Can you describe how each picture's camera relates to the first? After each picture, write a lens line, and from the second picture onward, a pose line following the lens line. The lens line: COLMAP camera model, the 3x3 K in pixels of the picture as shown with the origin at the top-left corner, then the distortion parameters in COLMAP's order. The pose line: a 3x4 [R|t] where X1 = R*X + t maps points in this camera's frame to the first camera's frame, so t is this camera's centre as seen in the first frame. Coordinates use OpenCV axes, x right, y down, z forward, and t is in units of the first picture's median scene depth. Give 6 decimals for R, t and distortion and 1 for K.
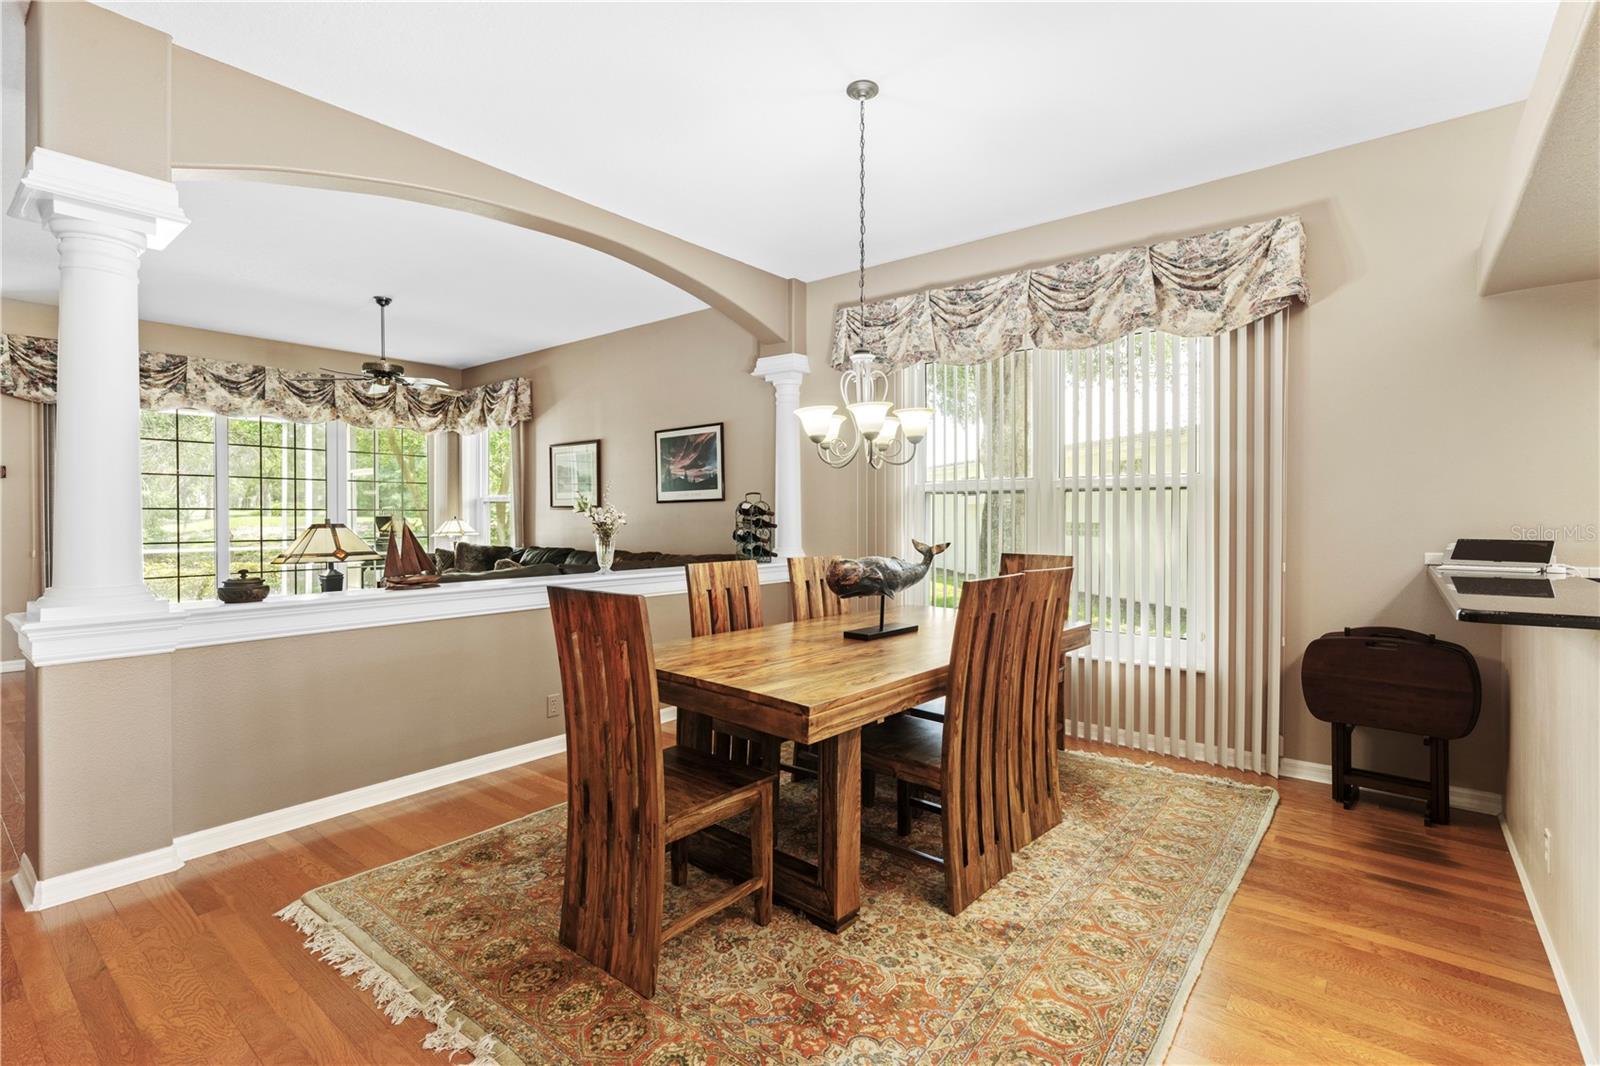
lens RADIAL K [[738.0, 0, 809.4], [0, 738.0, 519.1], [0, 0, 1]] dist [0.005902, -0.000227]
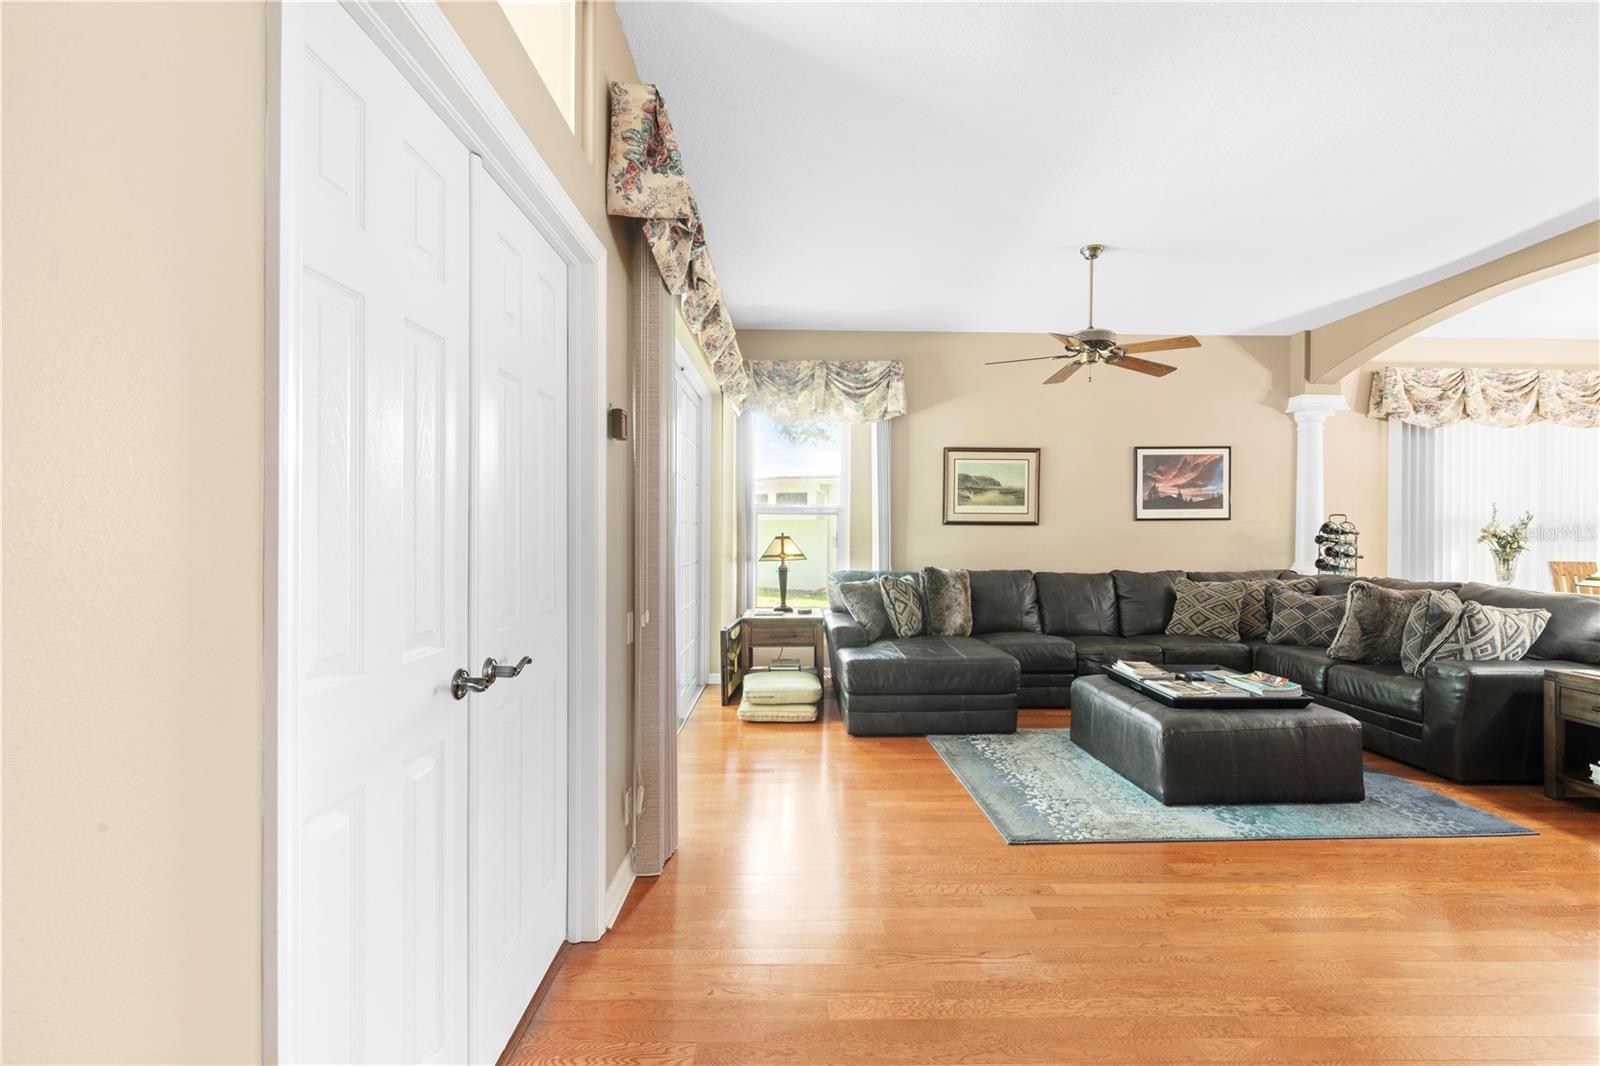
lens RADIAL K [[693.5, 0, 806.6], [0, 693.5, 535.6], [0, 0, 1]] dist [0.000080, -0.000013]
pose [[0.768909, 0.000466, 0.639358, -1.832479], [-0.002612, 0.999994, 0.002412, -0.004750], [-0.639353, -0.003524, 0.768905, 0.930462]]
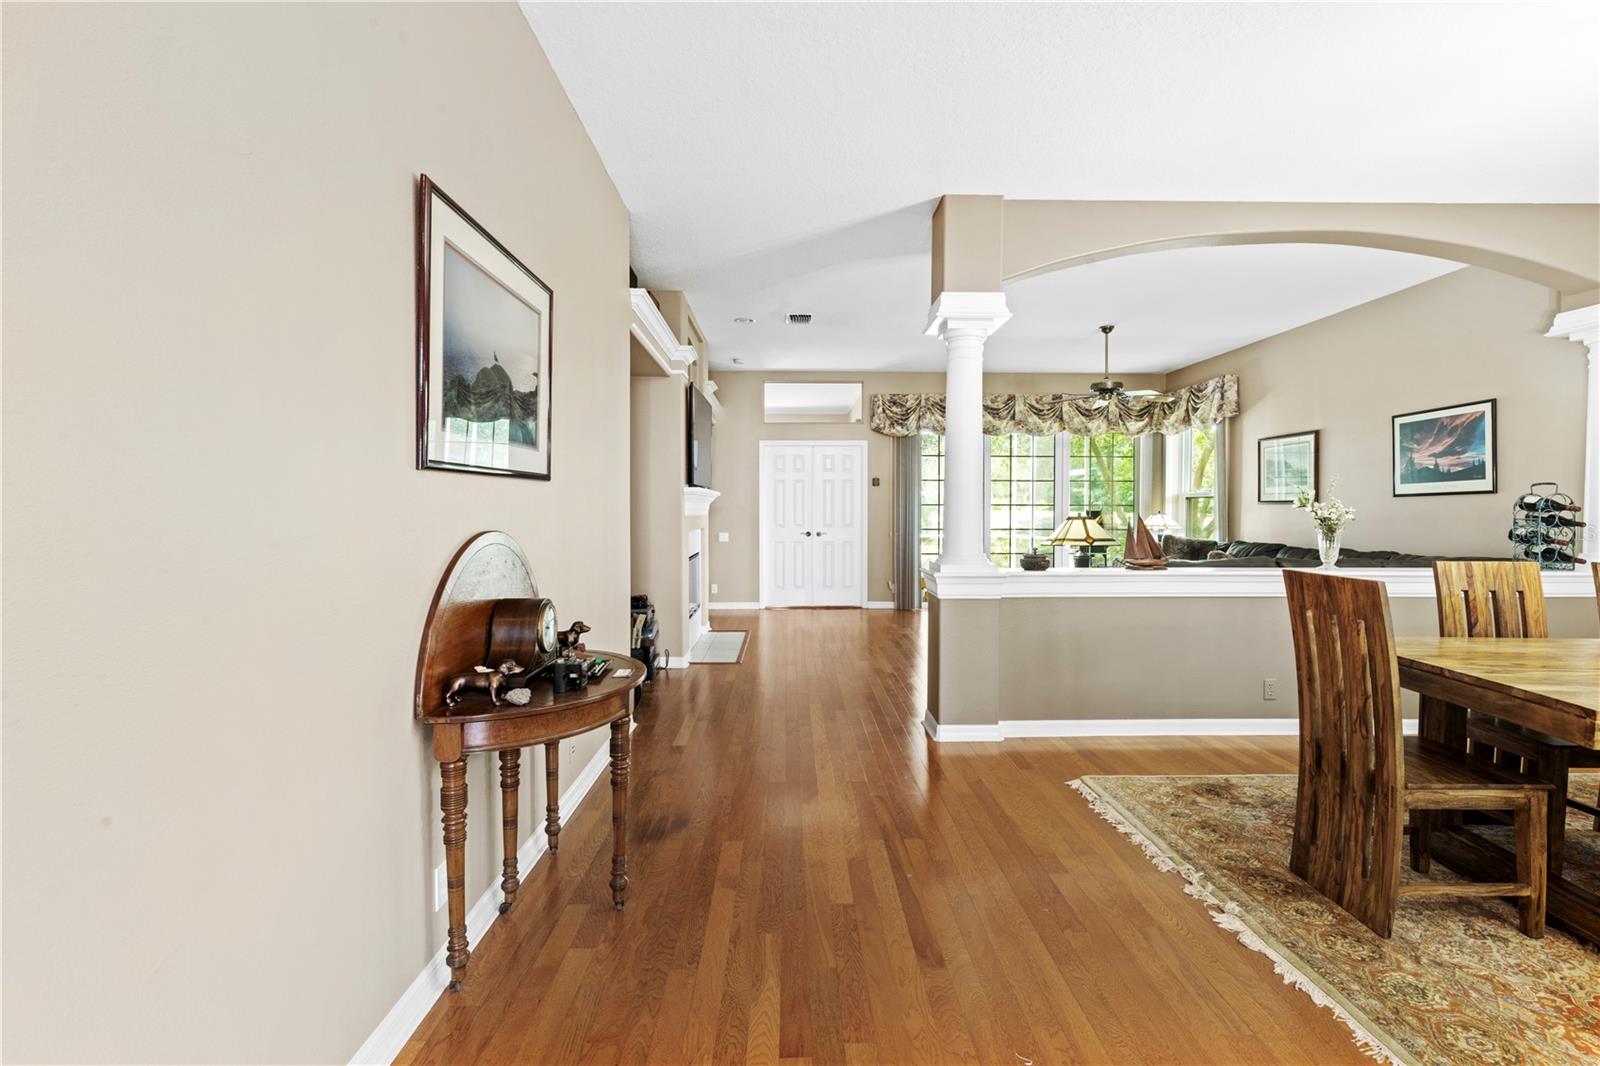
lens RADIAL K [[738.0, 0, 808.7], [0, 738.0, 522.1], [0, 0, 1]] dist [0.005902, -0.000227]
pose [[0.645535, 0.014671, -0.763590, 0.033988], [-0.005706, 0.999880, 0.014388, -0.000012], [0.763709, -0.004931, 0.645542, -0.190092]]
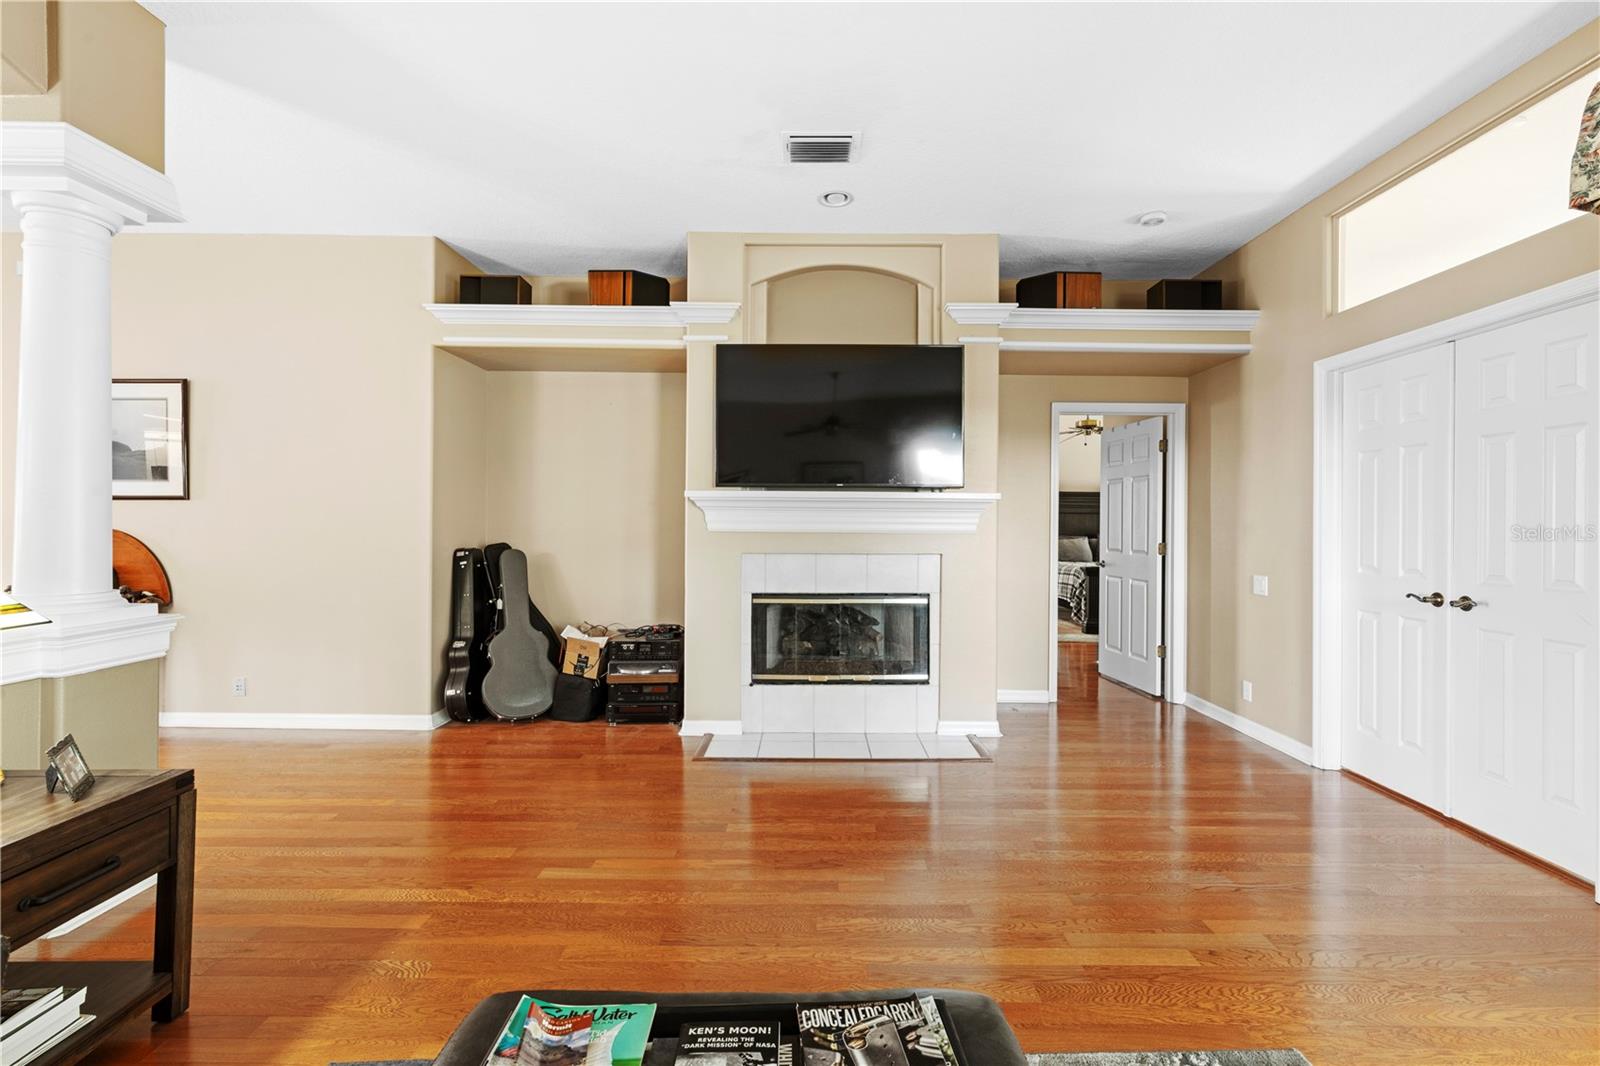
lens RADIAL K [[693.5, 0, 807.0], [0, 693.5, 519.5], [0, 0, 1]] dist [0.000080, -0.000013]
pose [[-0.781355, -0.008263, -0.624033, -0.741912], [-0.011259, 0.999936, 0.000857, -0.008690], [0.623986, 0.007695, -0.781398, 1.473407]]
